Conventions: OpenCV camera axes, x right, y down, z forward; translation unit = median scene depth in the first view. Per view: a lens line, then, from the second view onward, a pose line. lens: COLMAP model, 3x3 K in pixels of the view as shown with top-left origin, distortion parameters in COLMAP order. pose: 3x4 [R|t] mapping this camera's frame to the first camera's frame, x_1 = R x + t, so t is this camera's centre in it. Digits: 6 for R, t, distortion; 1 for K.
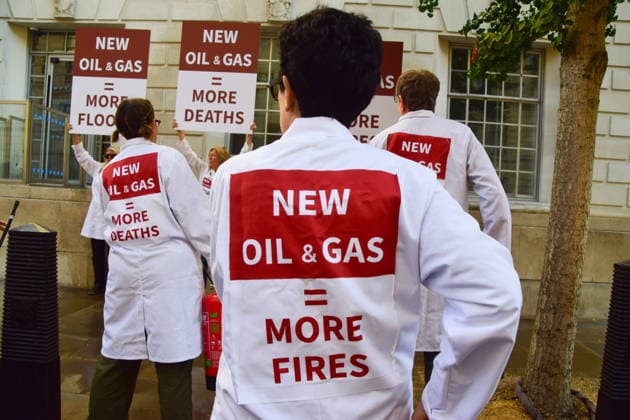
lens RADIAL K [[493.4, 0, 315.0], [0, 493.4, 210.0], [0, 0, 1]] dist [-0.085149, 0.005628]
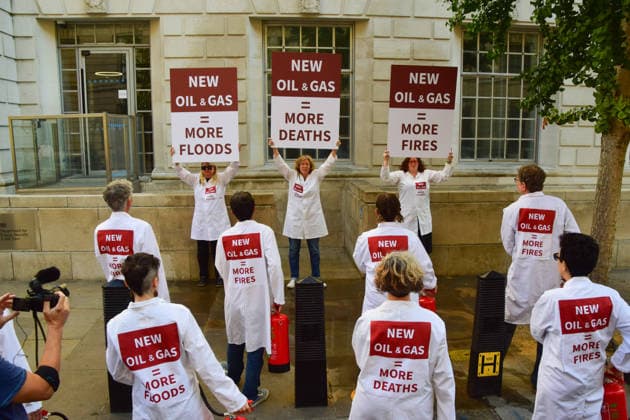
lens RADIAL K [[549.9, 0, 315.0], [0, 549.9, 210.0], [0, 0, 1]] dist [-0.070038, 0.002276]
pose [[0.990494, -0.072694, 0.116781, -0.353878], [0.054455, 0.986817, 0.152406, -0.214131], [-0.126321, -0.144597, 0.981394, -0.355668]]
